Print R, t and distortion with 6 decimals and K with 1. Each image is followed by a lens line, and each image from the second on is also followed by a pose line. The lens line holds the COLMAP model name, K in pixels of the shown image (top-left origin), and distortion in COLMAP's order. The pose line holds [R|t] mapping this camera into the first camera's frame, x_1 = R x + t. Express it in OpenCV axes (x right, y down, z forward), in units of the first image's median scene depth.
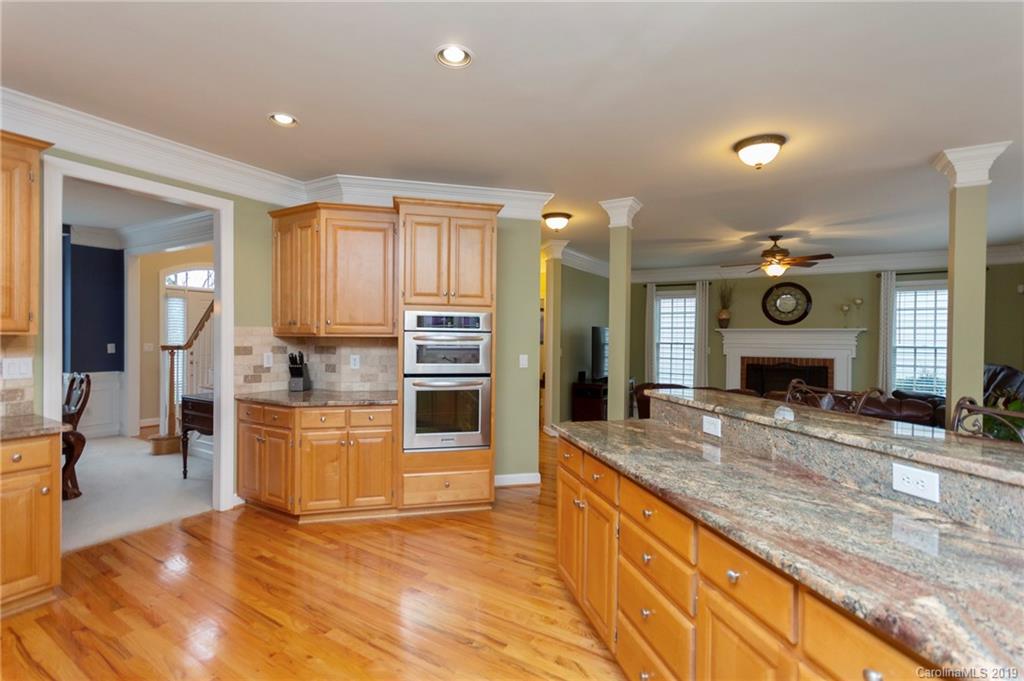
lens RADIAL K [[478.4, 0, 511.1], [0, 478.4, 343.2], [0, 0, 1]] dist [0.000483, 0.000345]
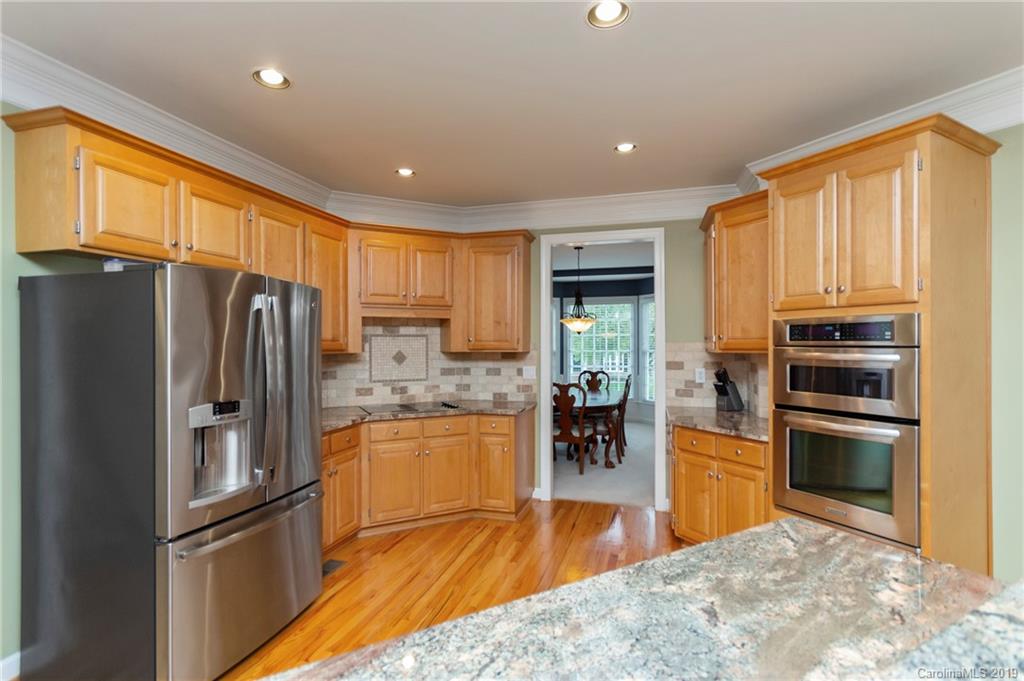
lens RADIAL K [[478.4, 0, 511.1], [0, 478.4, 343.2], [0, 0, 1]] dist [0.000483, 0.000345]
pose [[0.264338, -0.013481, -0.964336, 0.360676], [-0.007318, 0.999845, -0.015984, -0.013877], [0.964402, 0.011282, 0.264198, 0.367670]]
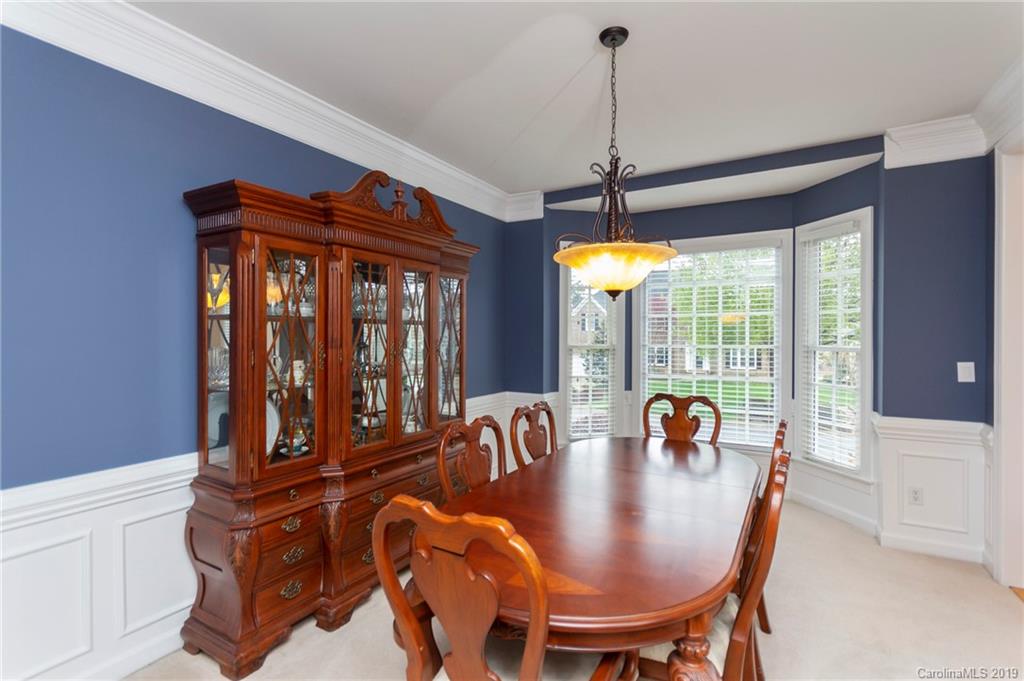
lens RADIAL K [[480.7, 0, 512.5], [0, 480.7, 335.4], [0, 0, 1]] dist [-0.001028, -0.000333]
pose [[0.031090, -0.012627, -0.999437, -0.634655], [-0.014597, 0.999808, -0.013086, -0.020206], [0.999410, 0.014995, 0.030900, 0.901786]]
